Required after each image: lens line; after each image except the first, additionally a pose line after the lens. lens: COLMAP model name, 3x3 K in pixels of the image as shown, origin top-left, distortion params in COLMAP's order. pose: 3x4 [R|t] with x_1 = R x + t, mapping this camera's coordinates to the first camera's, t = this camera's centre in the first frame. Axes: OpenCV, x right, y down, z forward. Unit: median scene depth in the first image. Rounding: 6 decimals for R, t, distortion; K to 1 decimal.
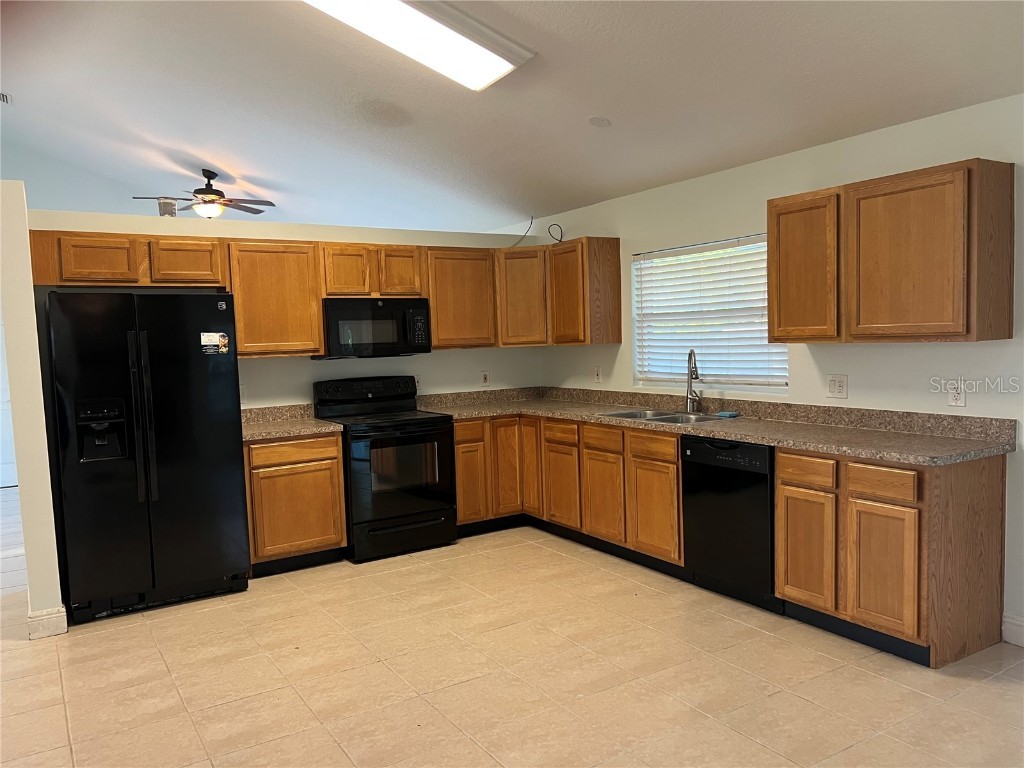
lens RADIAL K [[767.0, 0, 511.0], [0, 767.0, 390.1], [0, 0, 1]] dist [0.049774, -0.010460]
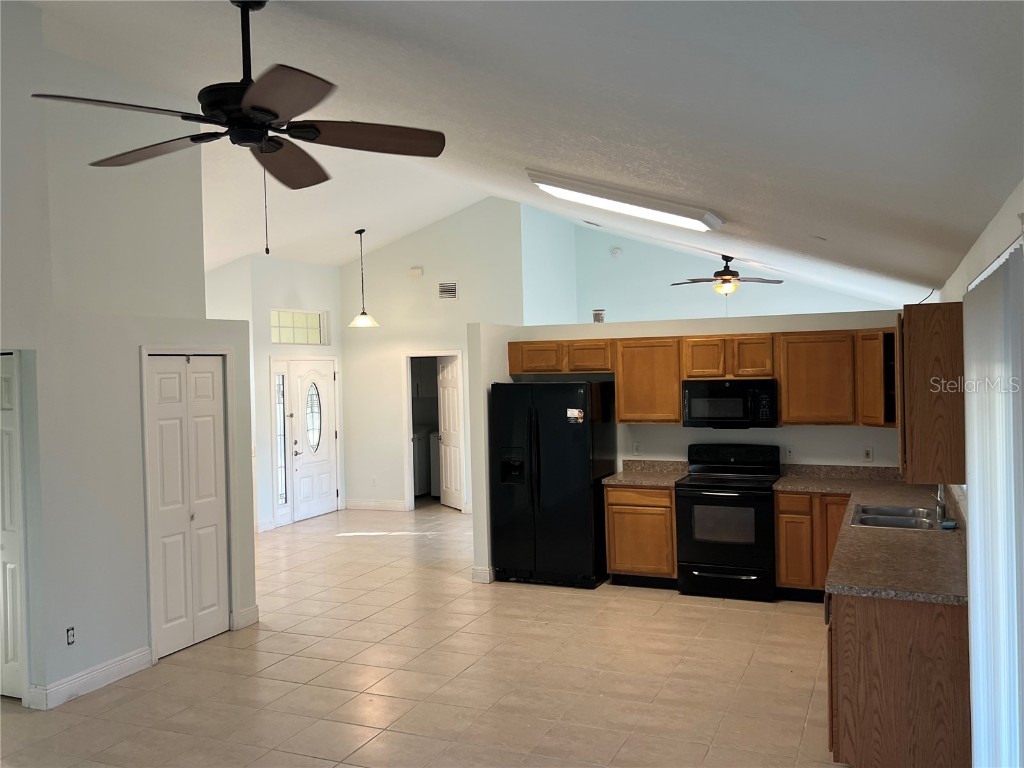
lens RADIAL K [[861.5, 0, 510.9], [0, 861.5, 381.5], [0, 0, 1]] dist [0.014821, -0.018102]
pose [[0.570381, 0.035500, -0.820613, 0.778927], [-0.058713, 0.998272, 0.002377, -0.106722], [0.819279, 0.046825, 0.571479, -0.042879]]
